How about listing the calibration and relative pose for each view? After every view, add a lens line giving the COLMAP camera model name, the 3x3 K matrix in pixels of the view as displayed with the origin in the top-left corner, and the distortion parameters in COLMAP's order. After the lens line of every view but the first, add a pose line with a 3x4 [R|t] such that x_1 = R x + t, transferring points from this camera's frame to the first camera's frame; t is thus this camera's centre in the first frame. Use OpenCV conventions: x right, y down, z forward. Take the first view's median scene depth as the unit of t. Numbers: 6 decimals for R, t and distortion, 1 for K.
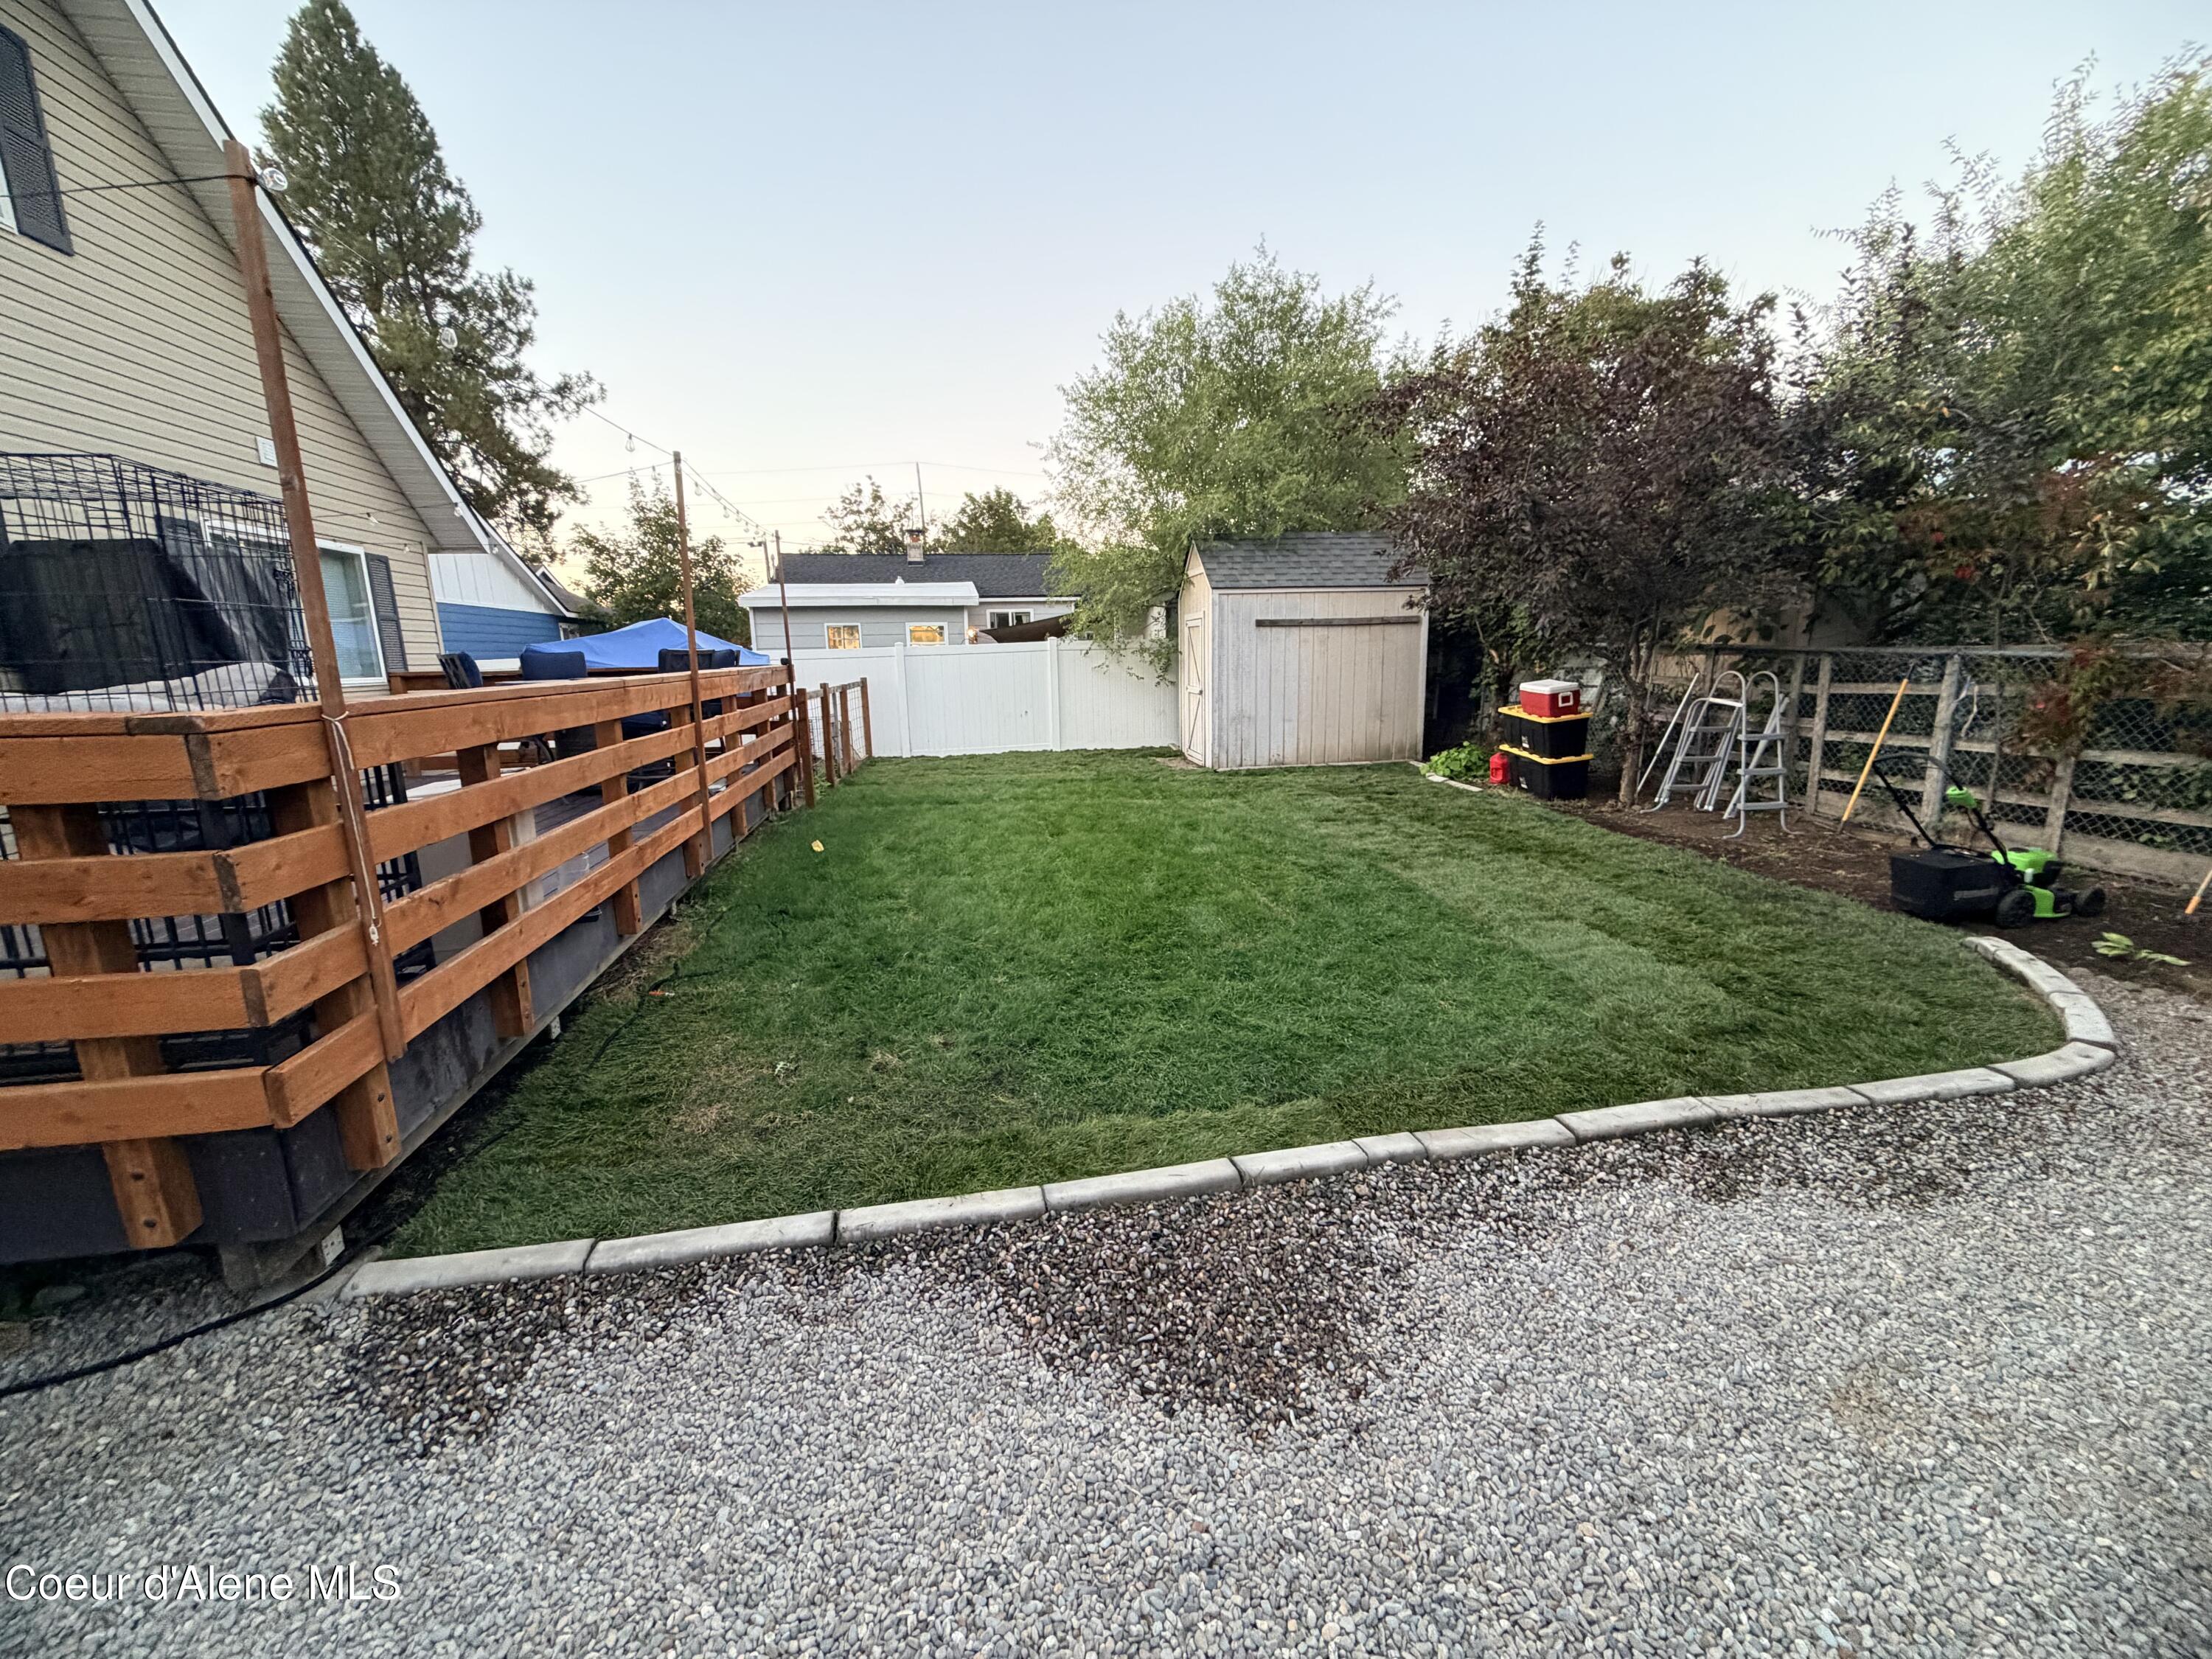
lens RADIAL K [[878.7, 0, 1096.0], [0, 878.7, 838.3], [0, 0, 1]] dist [0.000615, -0.000985]
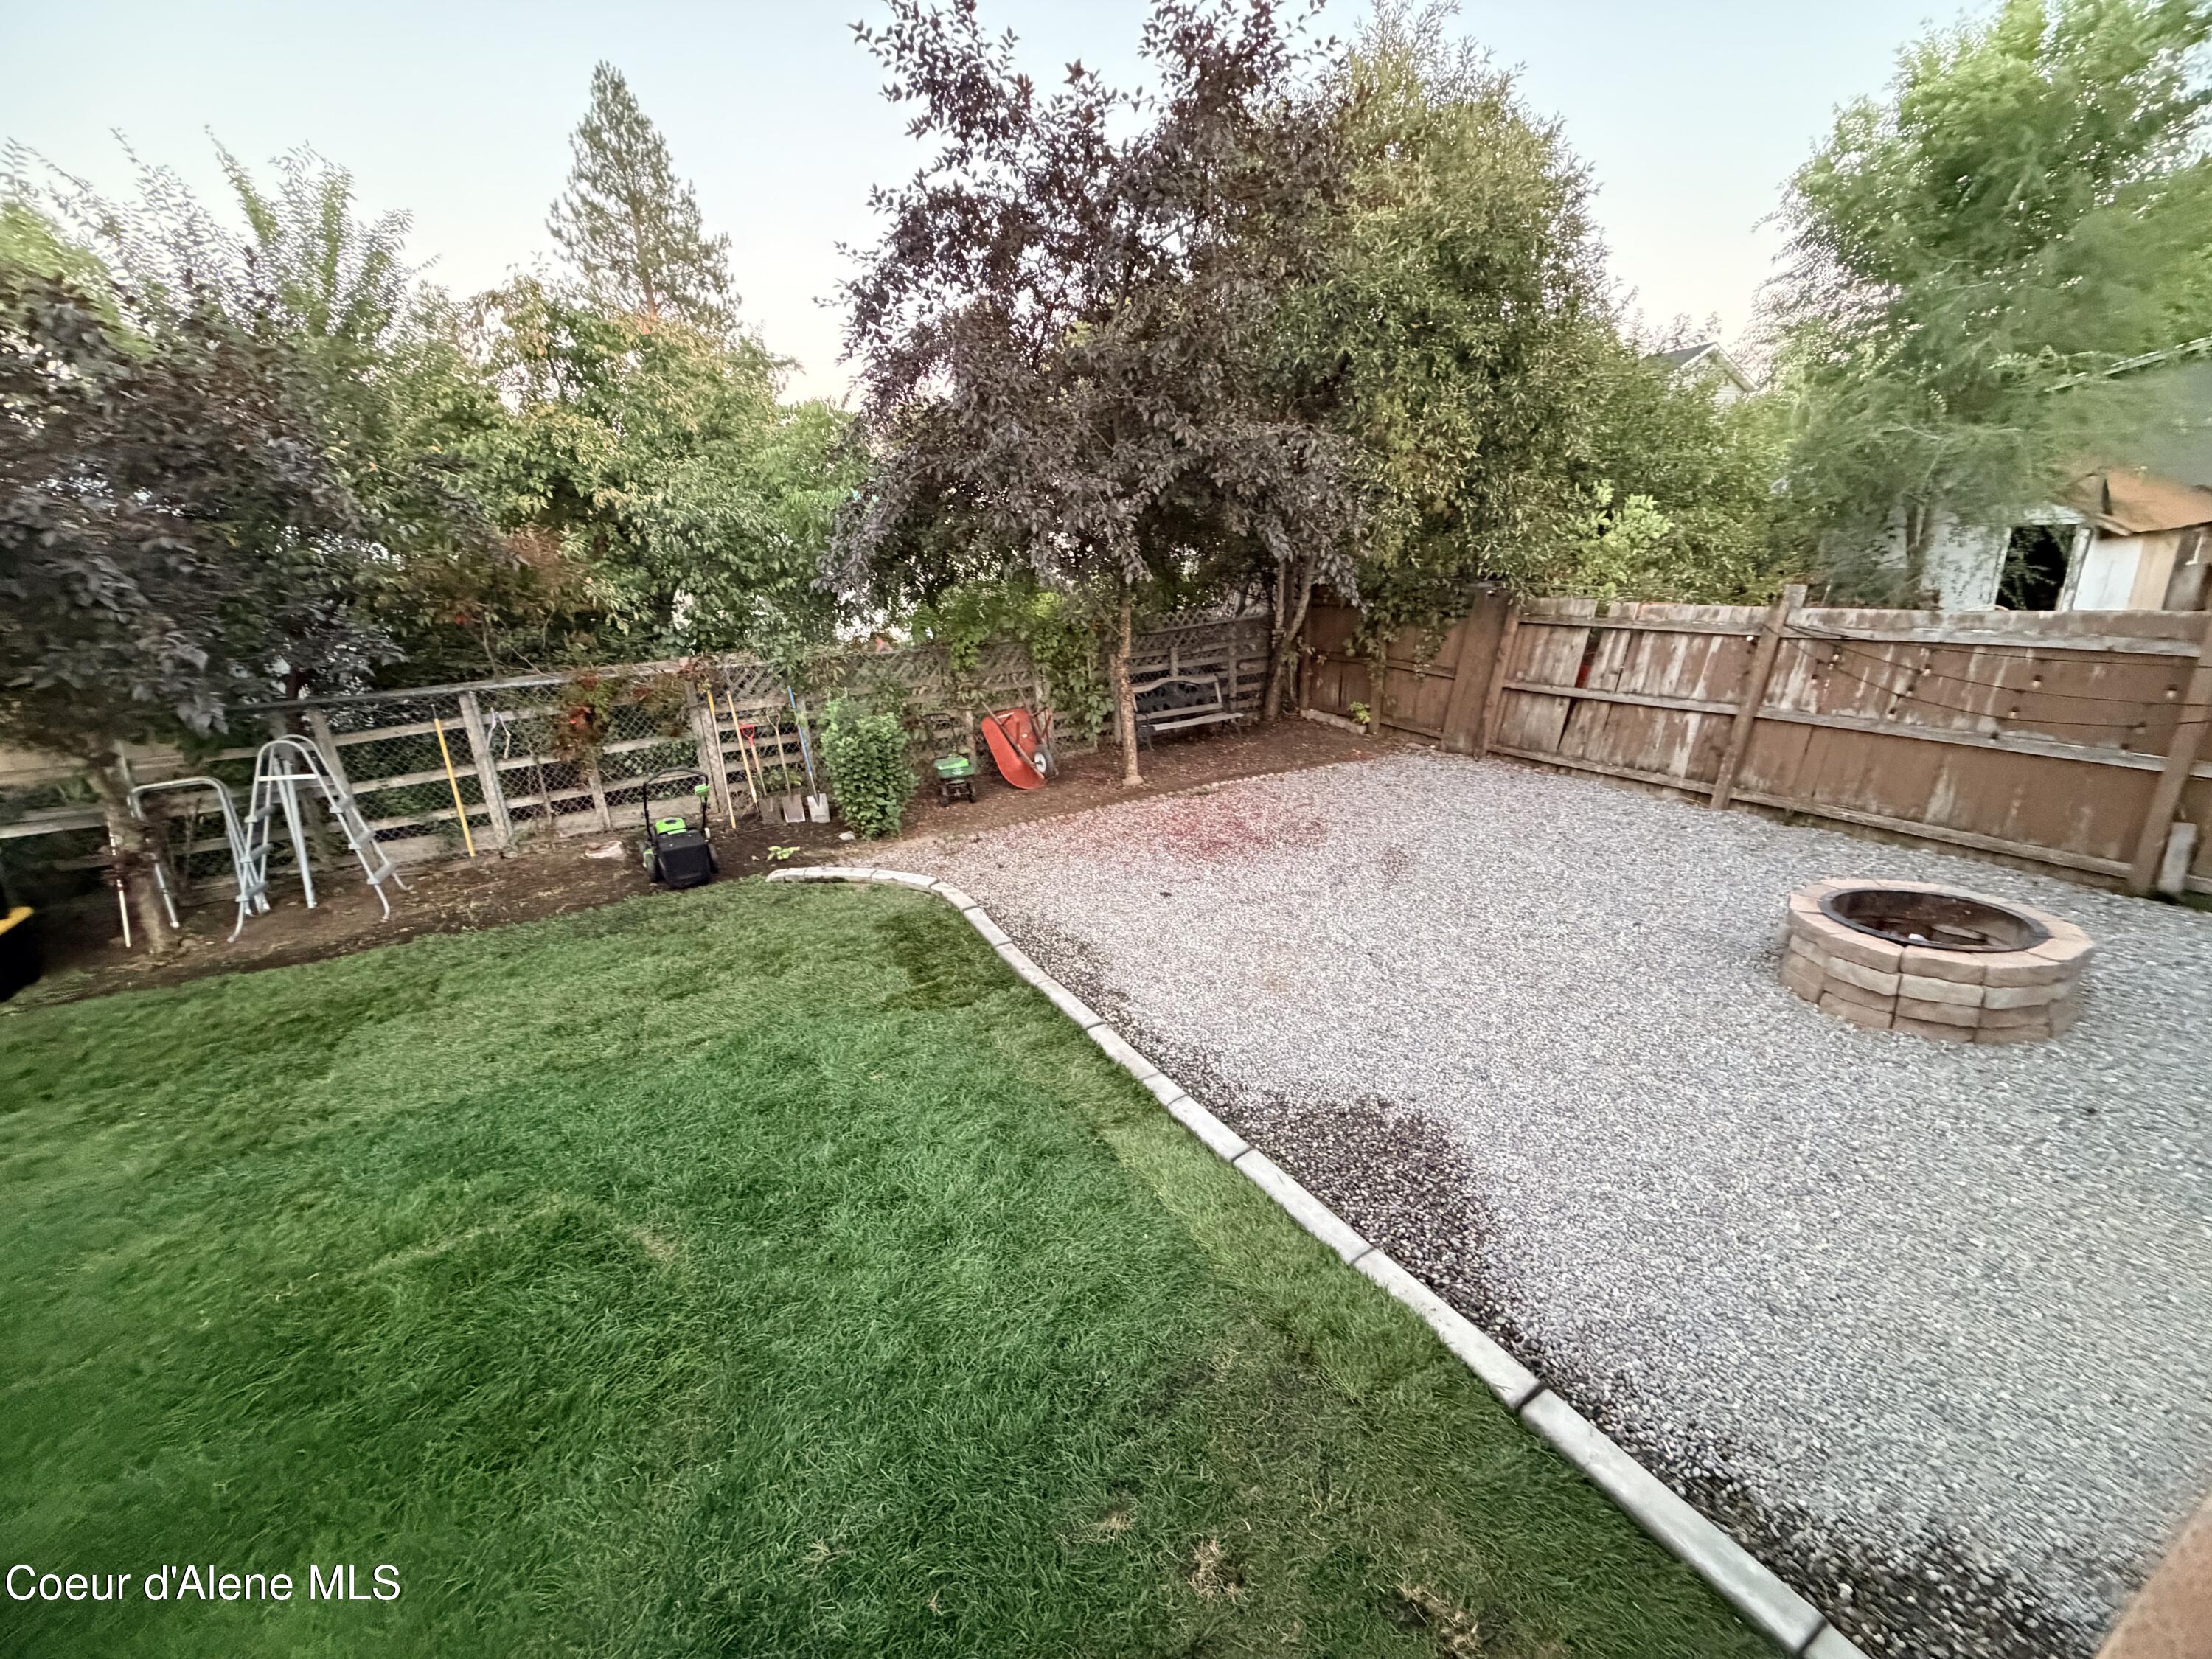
lens RADIAL K [[878.7, 0, 1096.0], [0, 878.7, 838.3], [0, 0, 1]] dist [0.000615, -0.000985]
pose [[-0.318294, -0.263139, 0.910740, -0.229104], [0.260977, 0.899260, 0.351031, -0.148859], [-0.911361, 0.349413, -0.217556, 0.384239]]
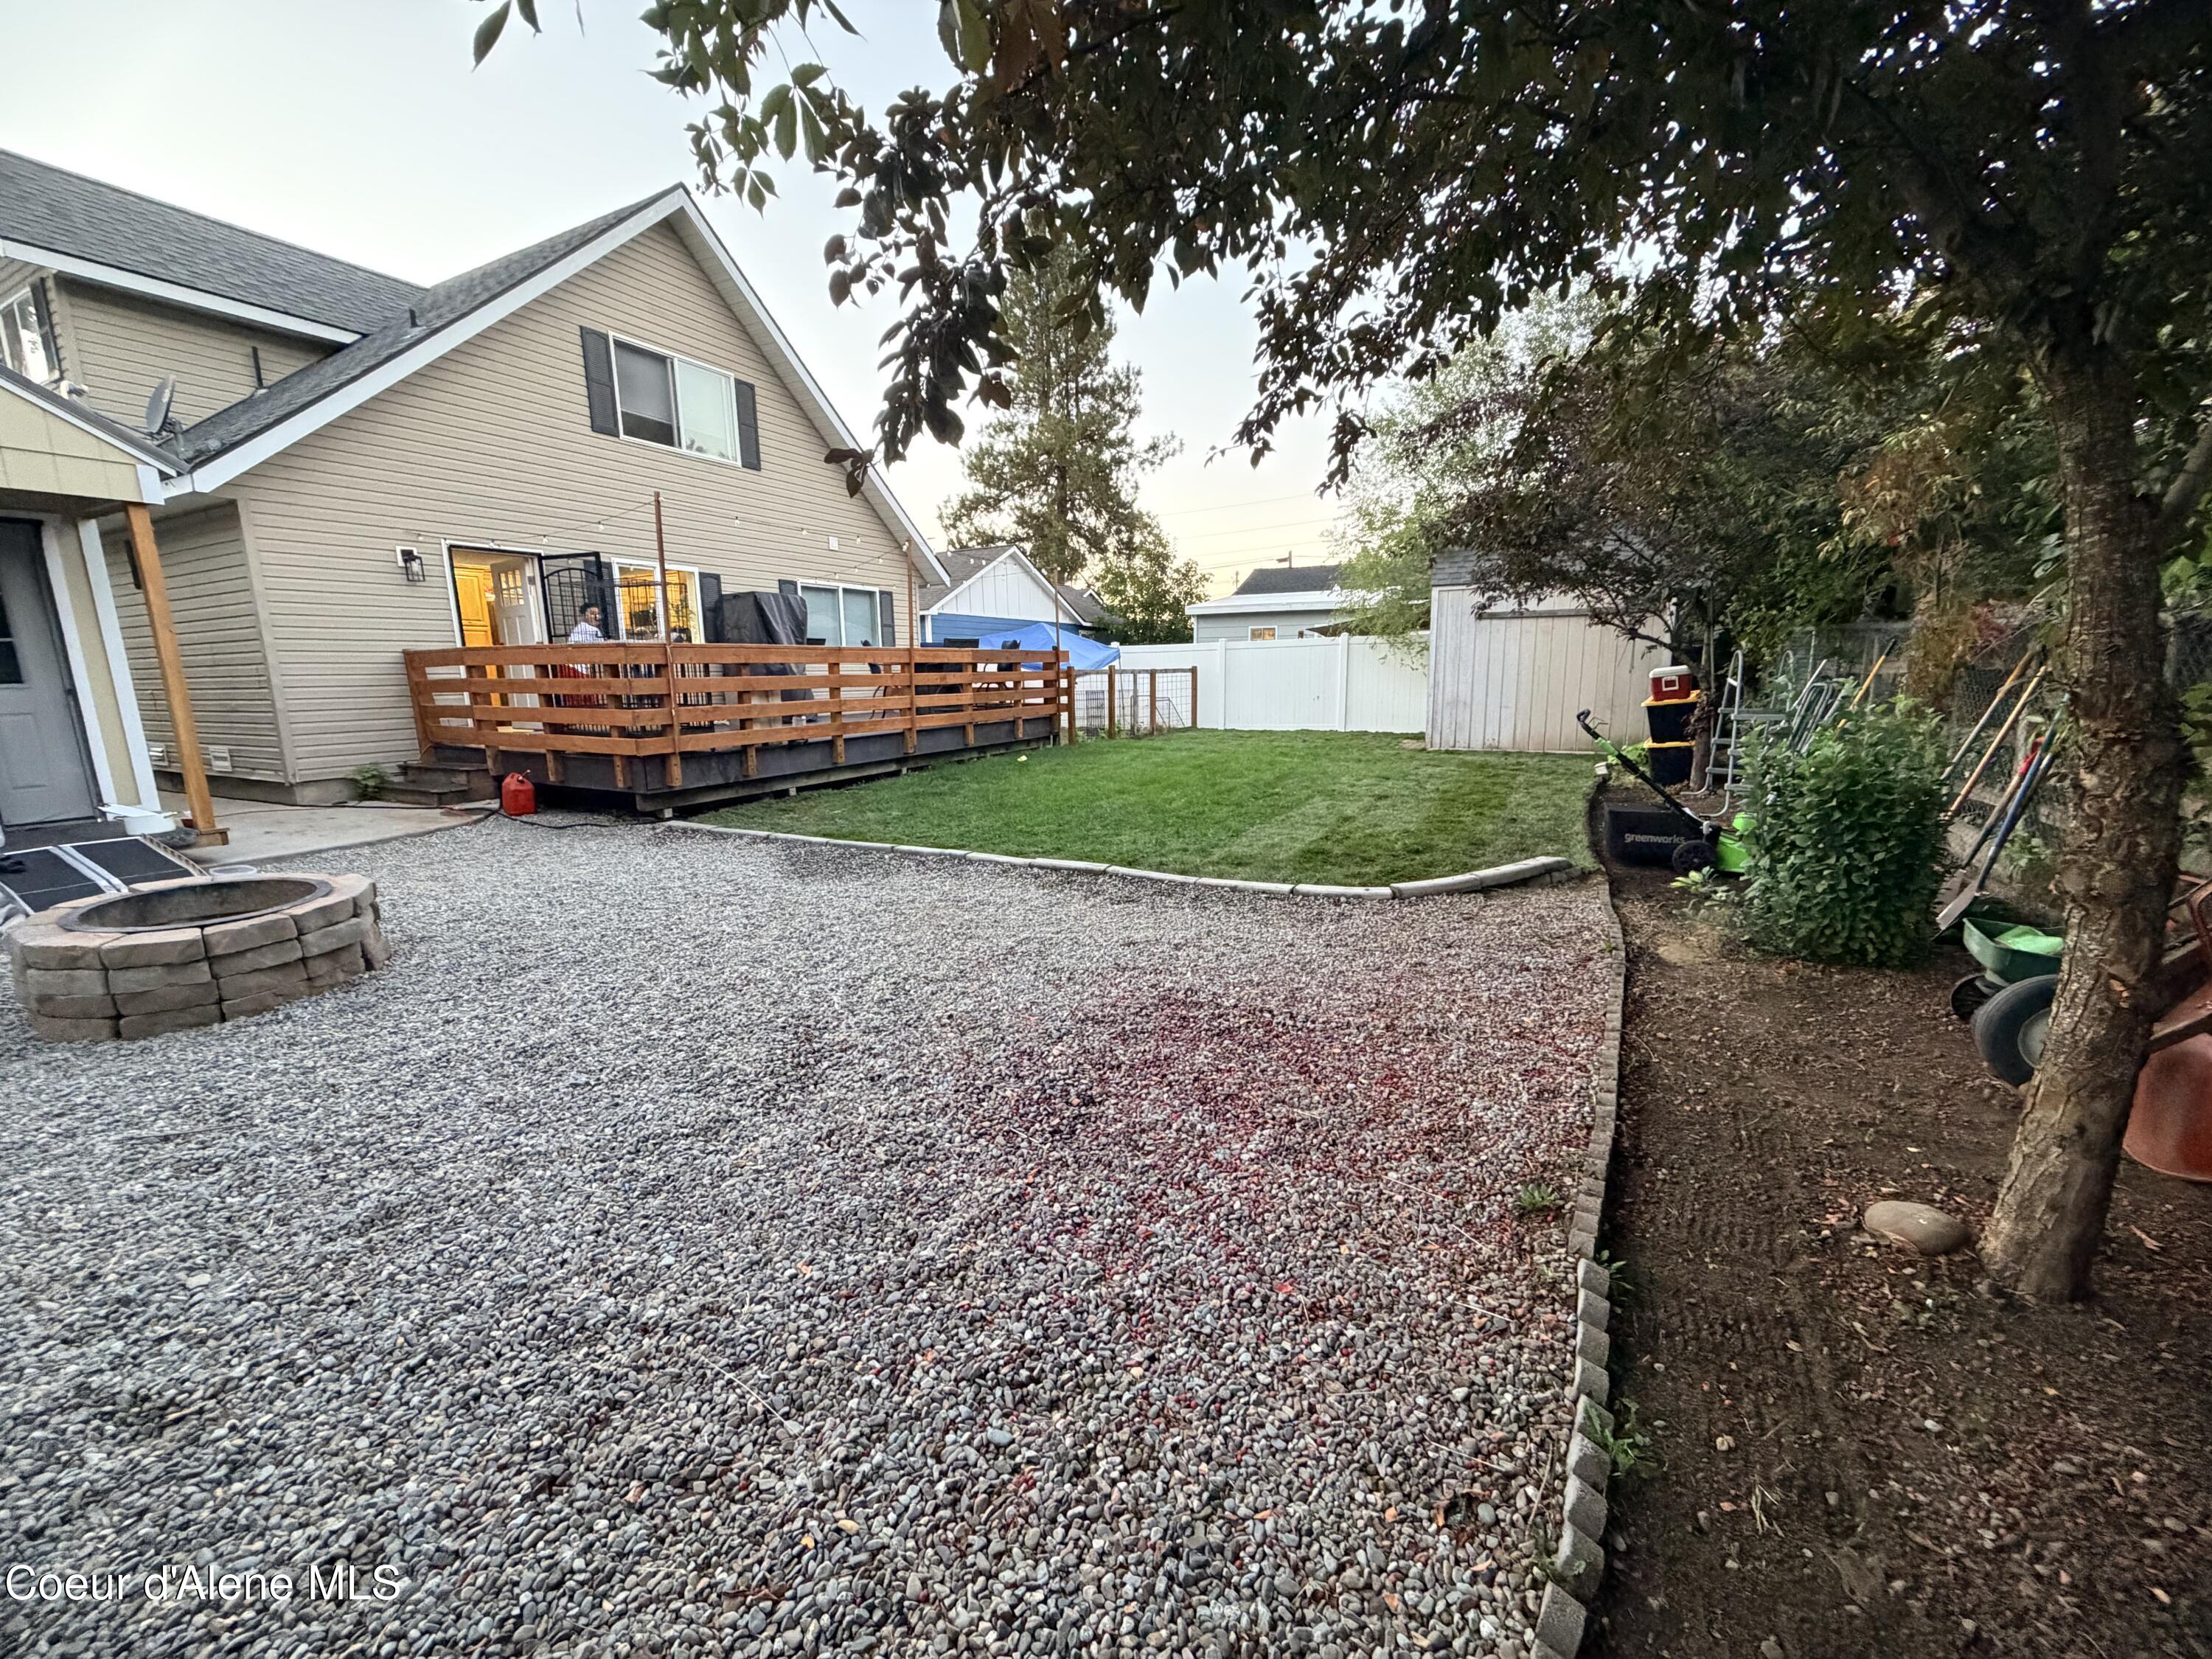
lens RADIAL K [[878.7, 0, 1096.0], [0, 878.7, 838.3], [0, 0, 1]] dist [0.000615, -0.000985]
pose [[0.794015, 0.124437, -0.595026, 0.577349], [-0.129745, 0.990961, 0.034104, 0.060403], [0.593891, 0.050123, 0.802983, -0.163468]]
